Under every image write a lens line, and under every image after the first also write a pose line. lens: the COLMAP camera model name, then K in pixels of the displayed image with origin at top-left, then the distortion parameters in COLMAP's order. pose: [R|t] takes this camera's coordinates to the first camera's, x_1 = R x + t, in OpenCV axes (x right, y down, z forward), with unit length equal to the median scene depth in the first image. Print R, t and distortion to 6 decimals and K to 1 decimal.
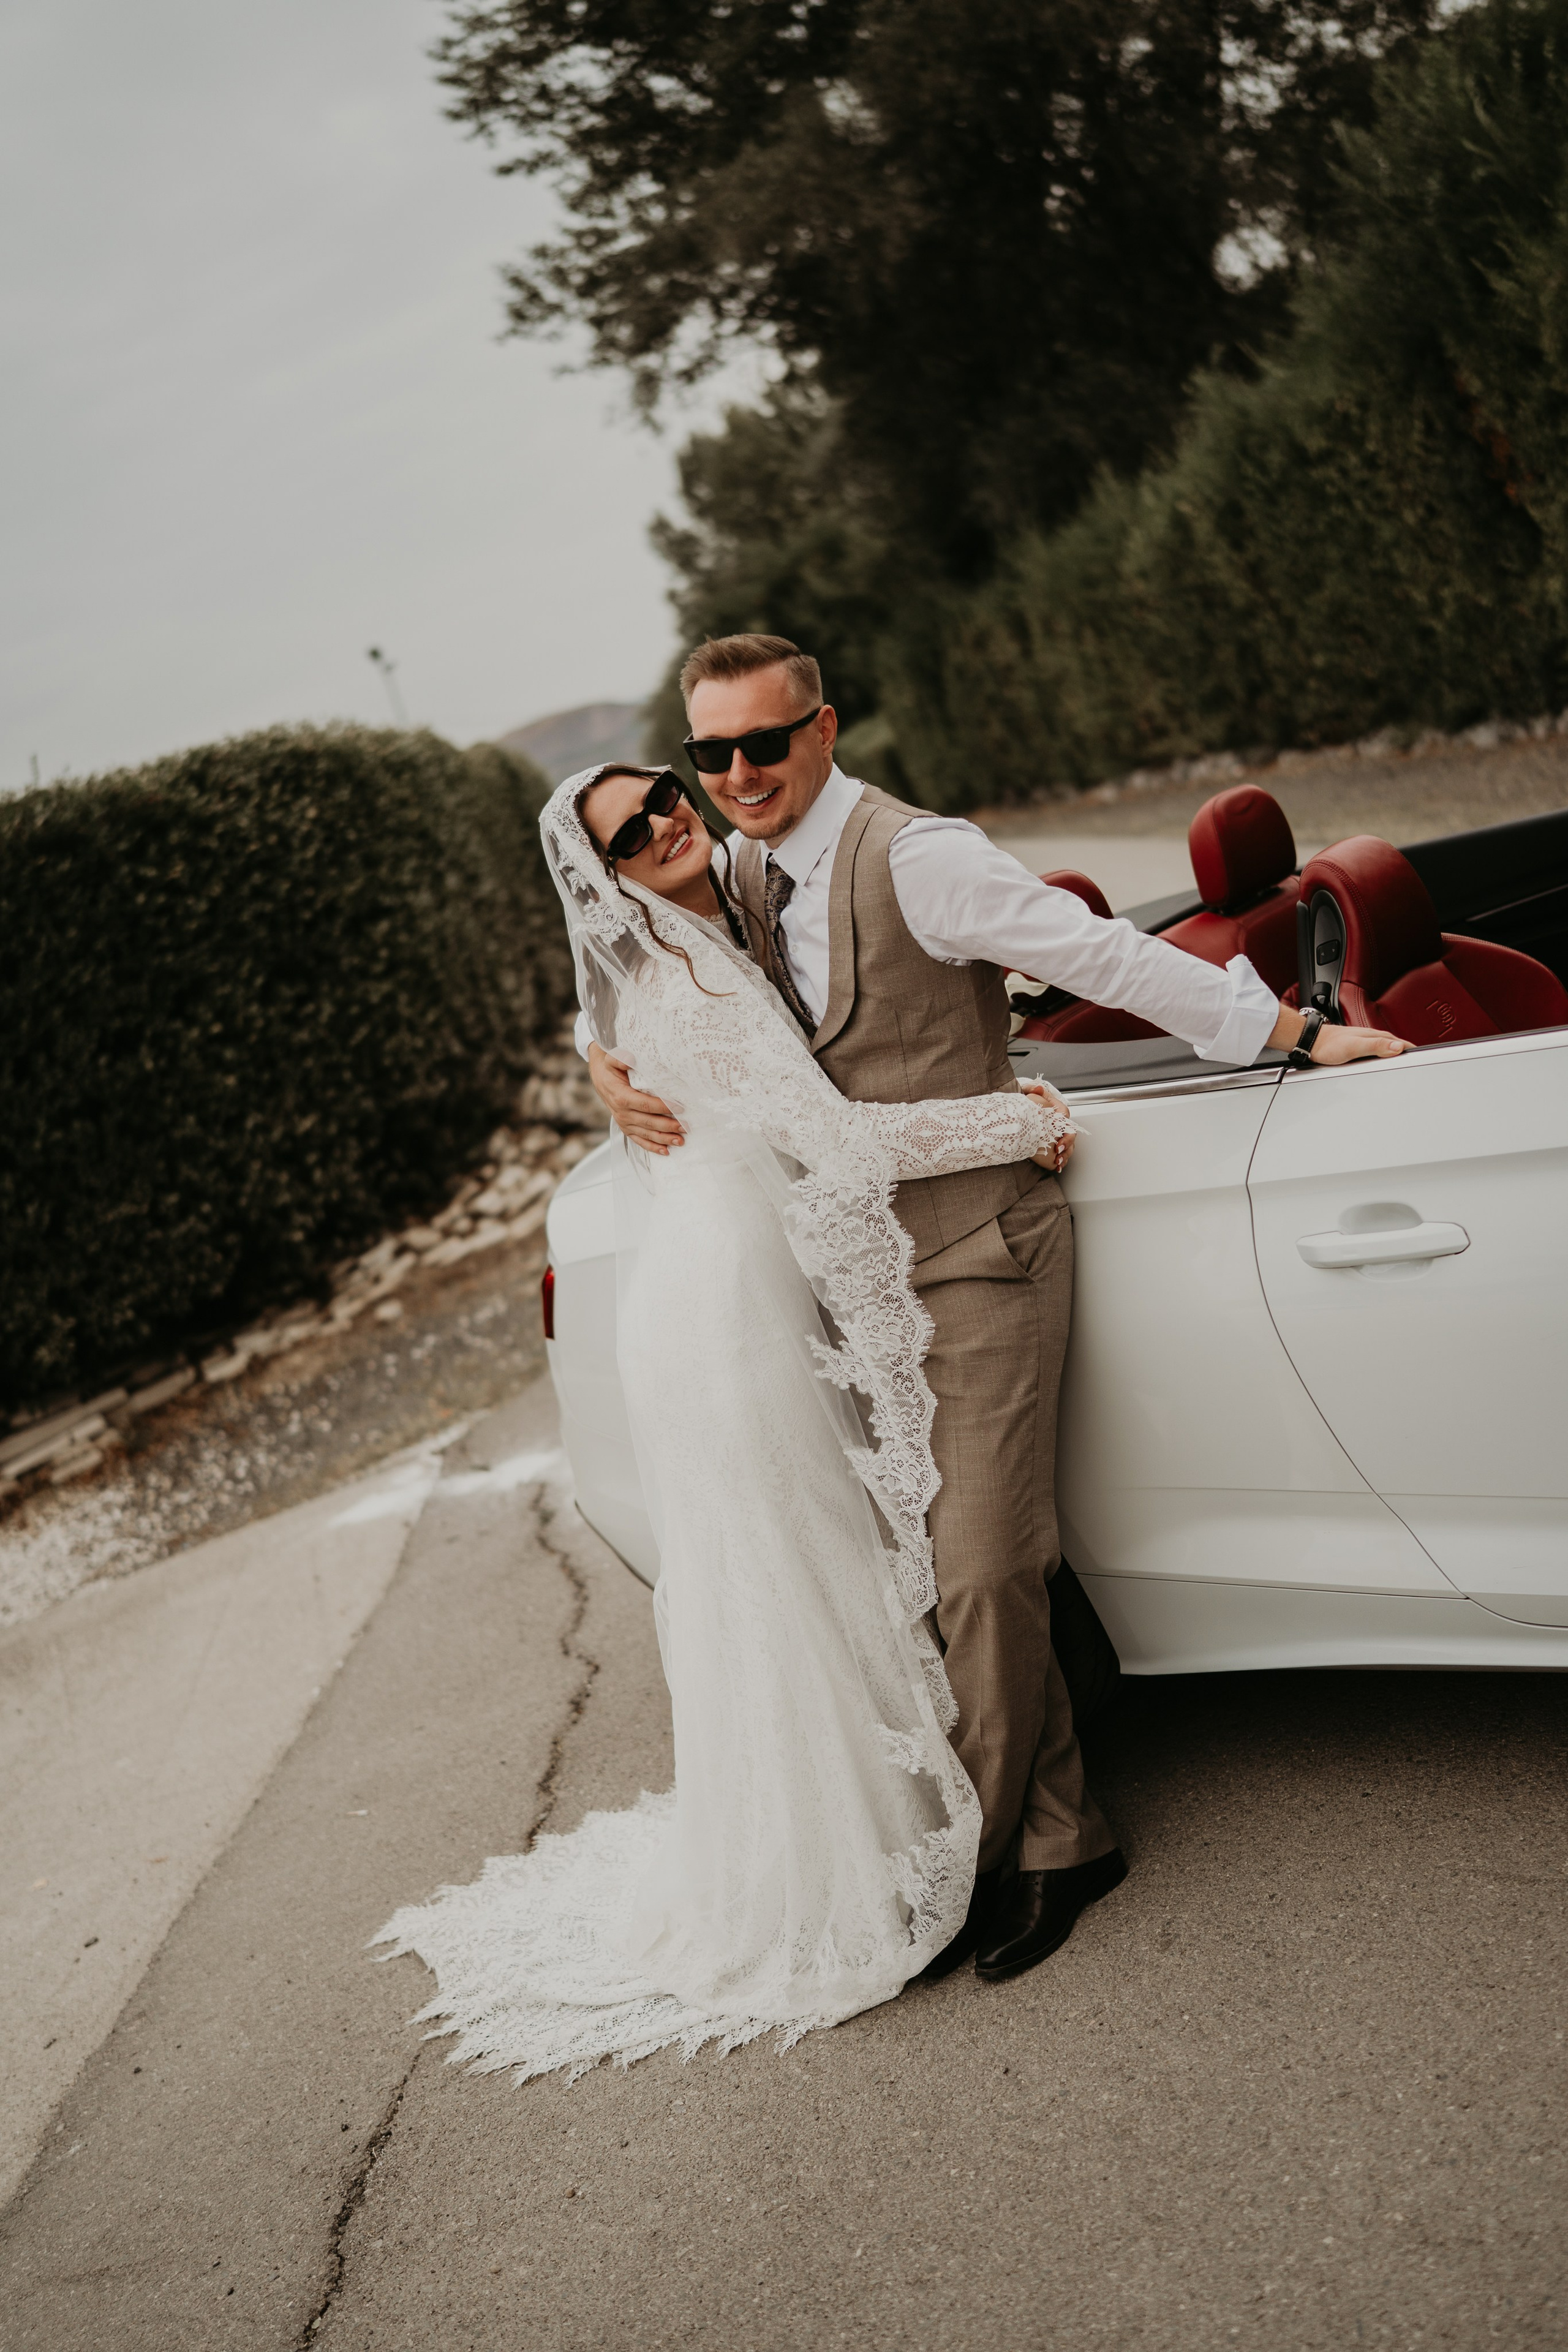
lens RADIAL K [[2436.1, 0, 796.7], [0, 2436.1, 1171.8], [0, 0, 1]] dist [-0.187738, 0.197376]
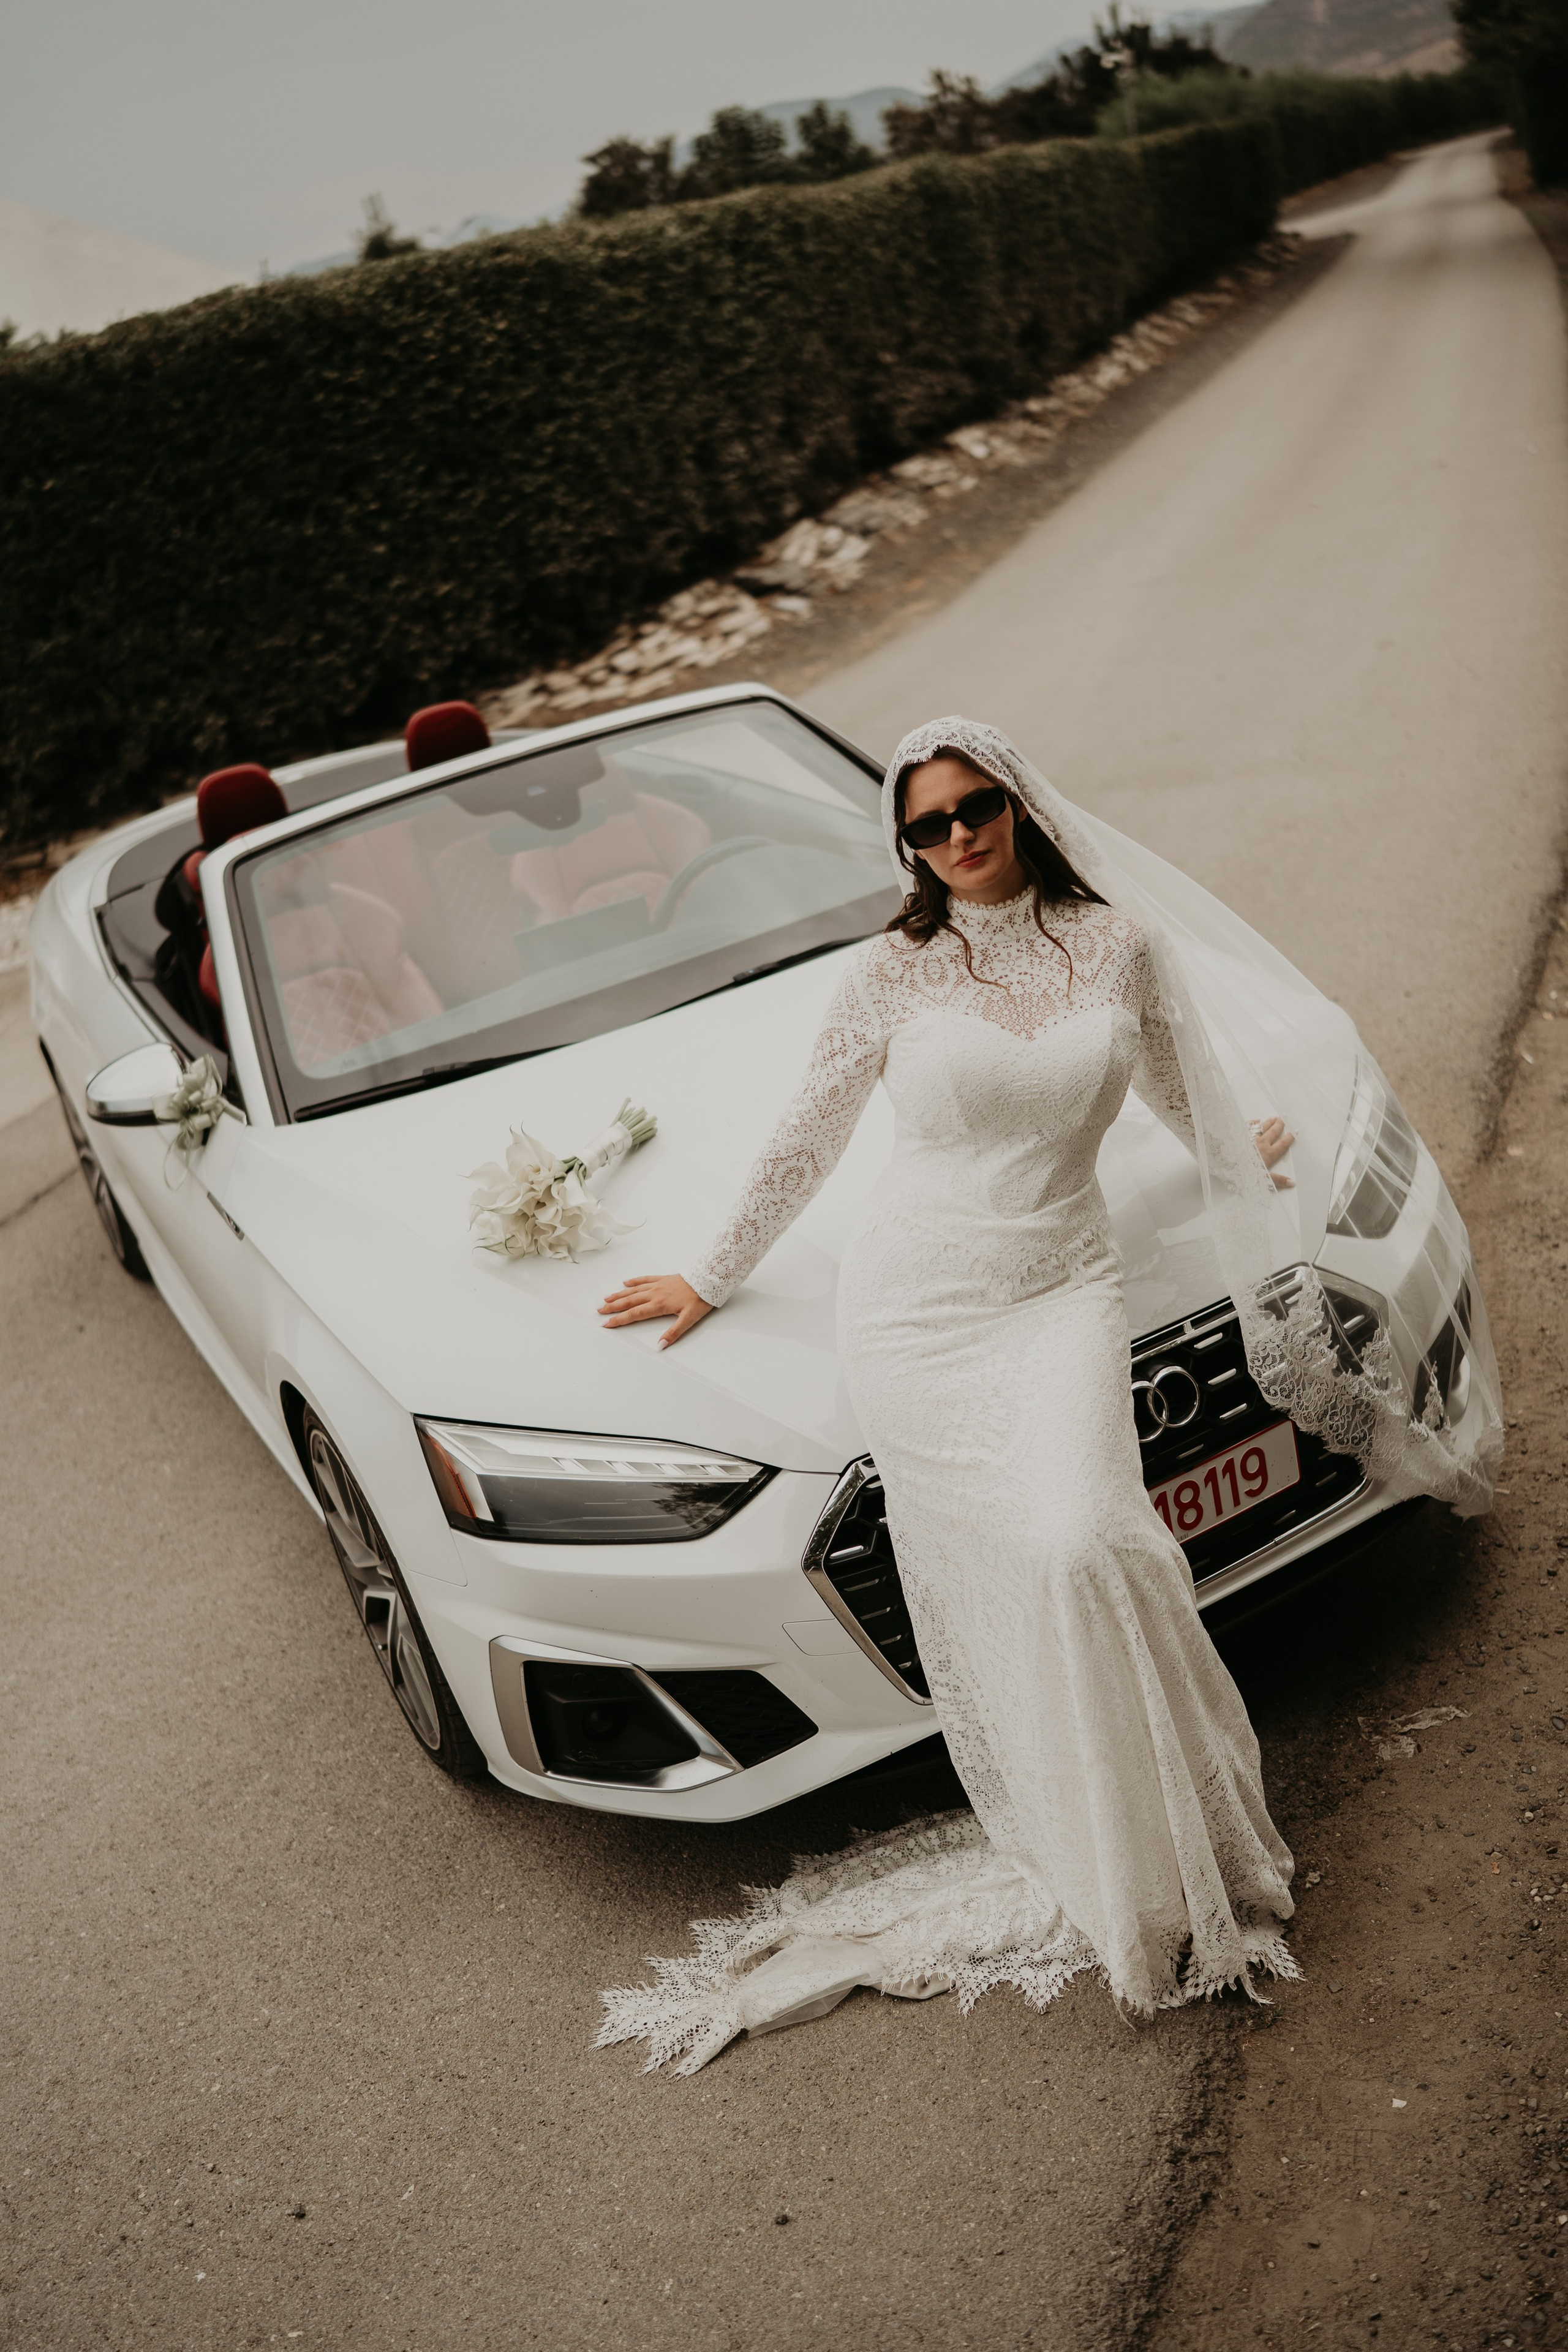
lens RADIAL K [[2393.8, 0, 794.4], [0, 2393.8, 1190.0], [0, 0, 1]] dist [-0.197031, 0.234142]
pose [[0.929855, 0.266199, -0.253982, 0.353319], [-0.169727, 0.922822, 0.345821, -0.182424], [0.326438, -0.278456, 0.903272, -0.128596]]
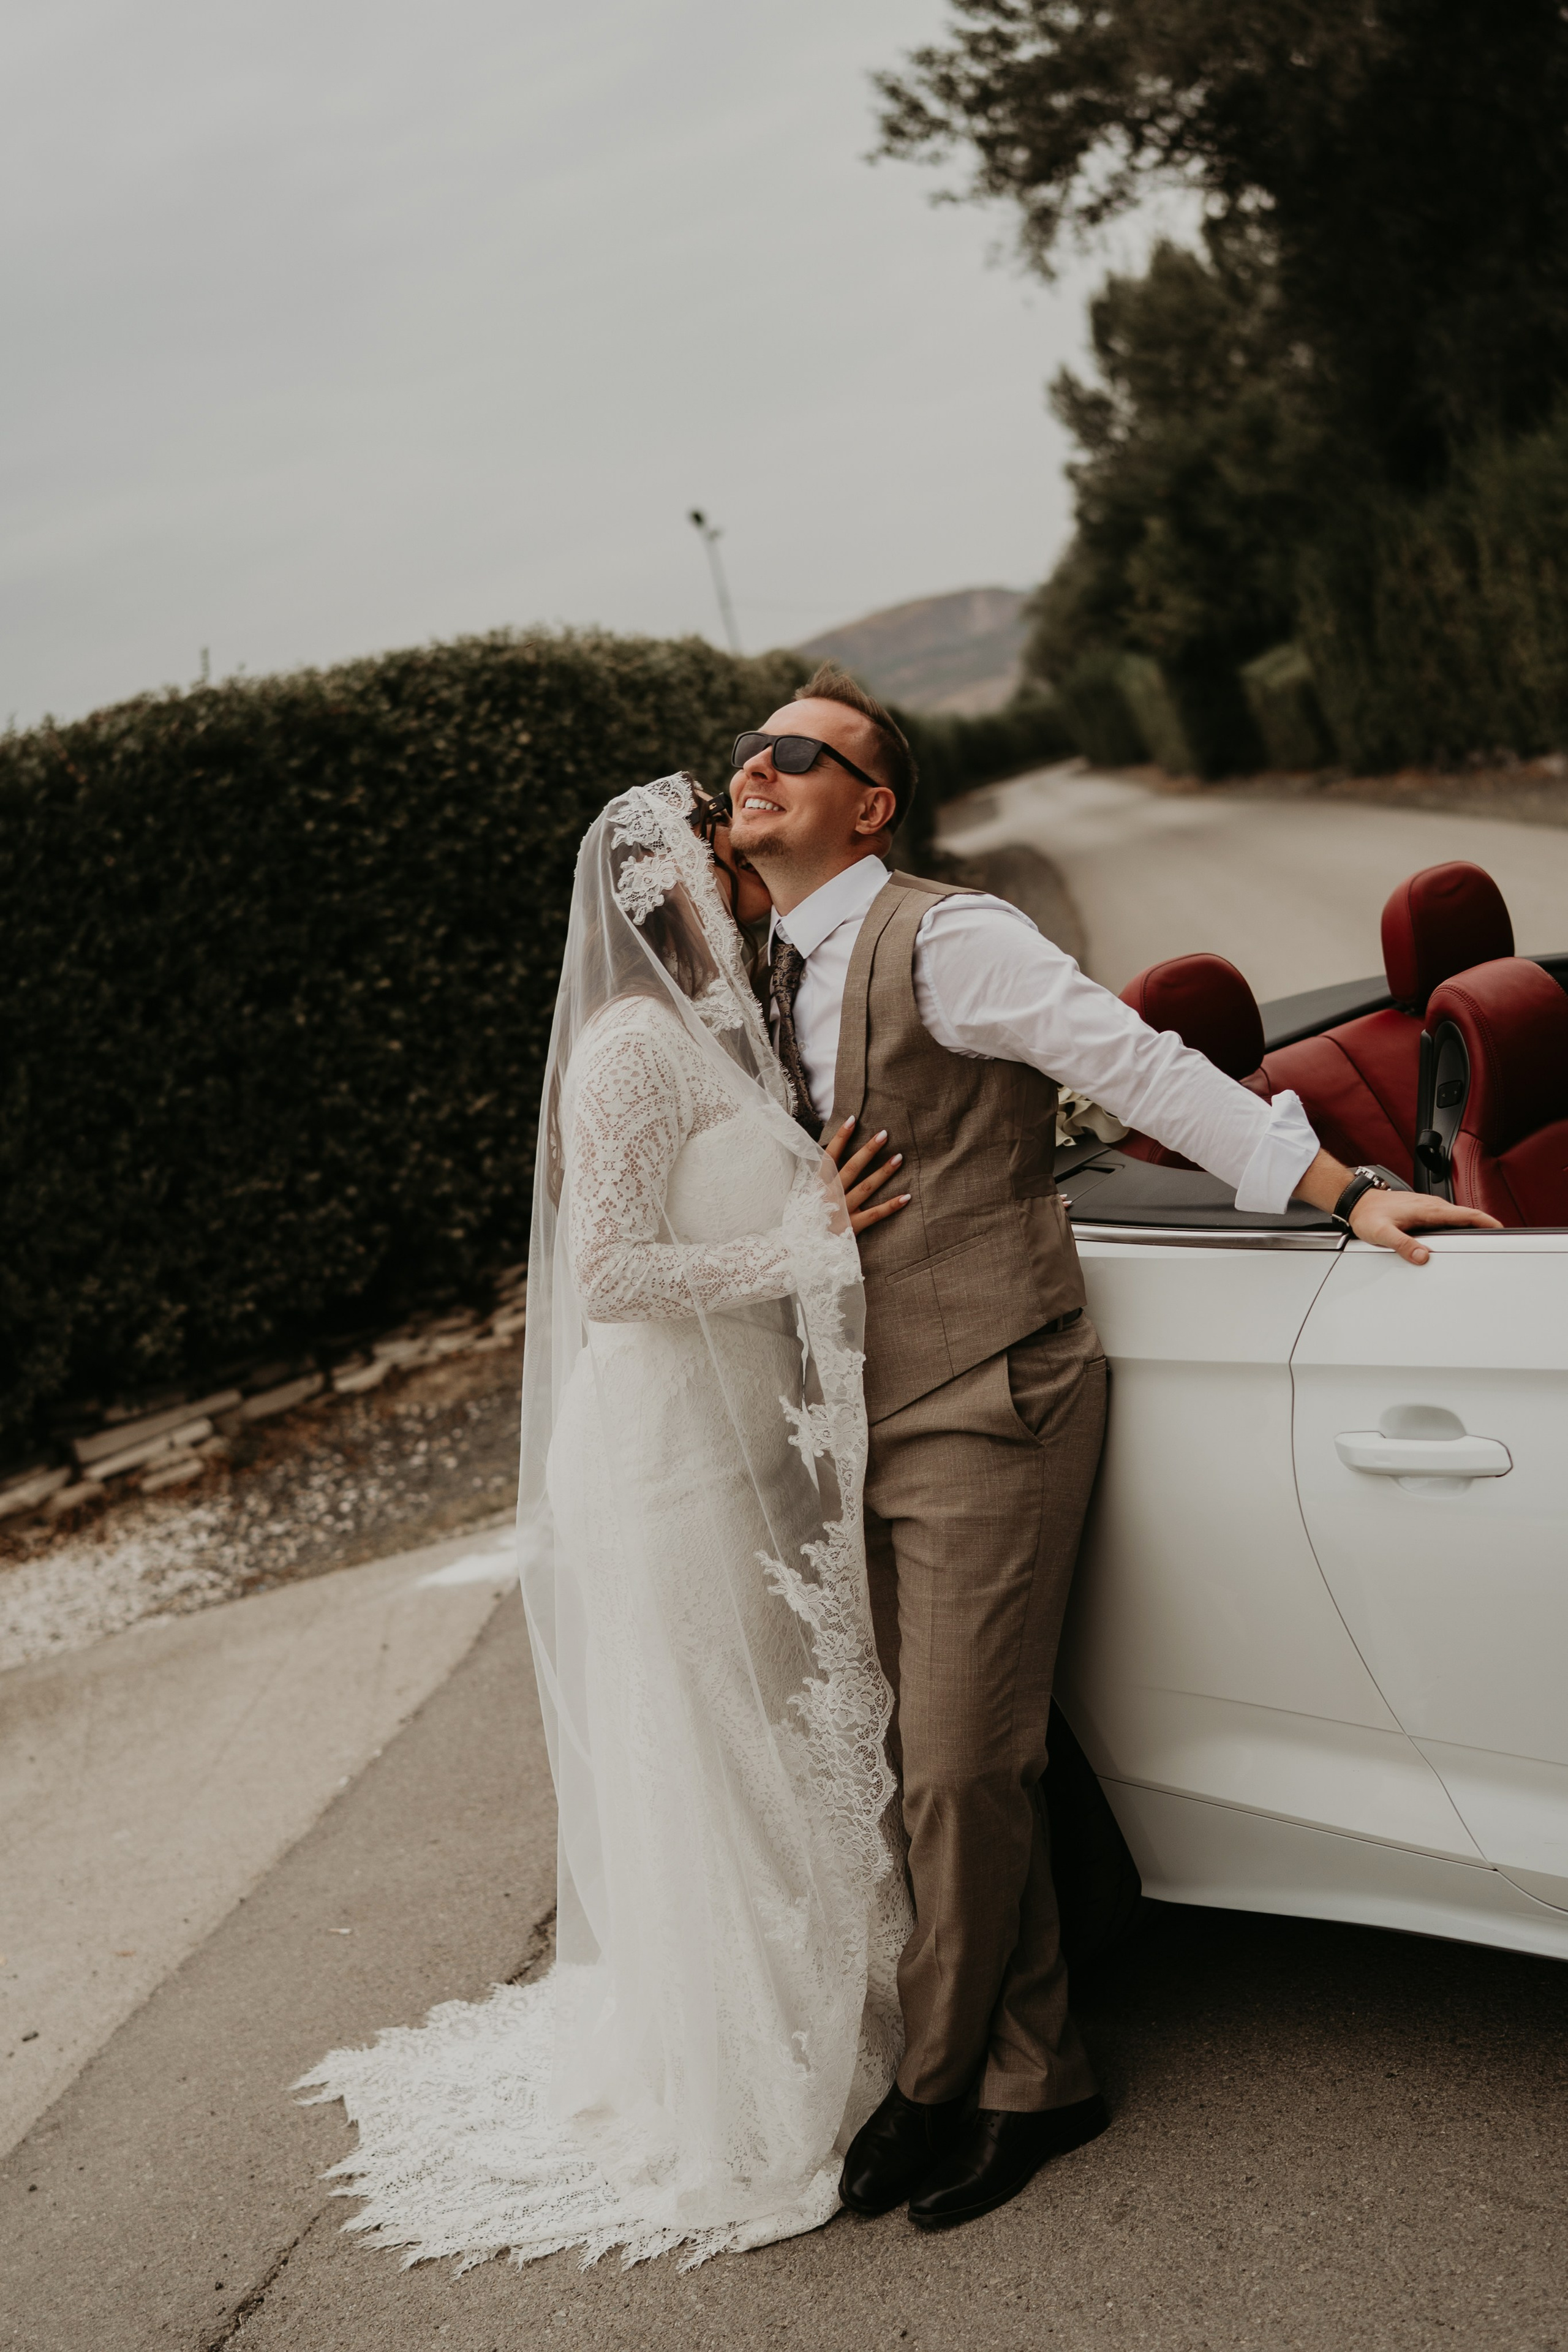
lens RADIAL K [[2970.1, 0, 779.6], [0, 2970.1, 1138.9], [0, 0, 1]] dist [-0.190041, 0.163621]
pose [[0.986389, 0.095041, -0.134180, 0.042069], [-0.095906, 0.995390, 0.000018, -0.017120], [0.133563, 0.012851, 0.990957, -0.021229]]
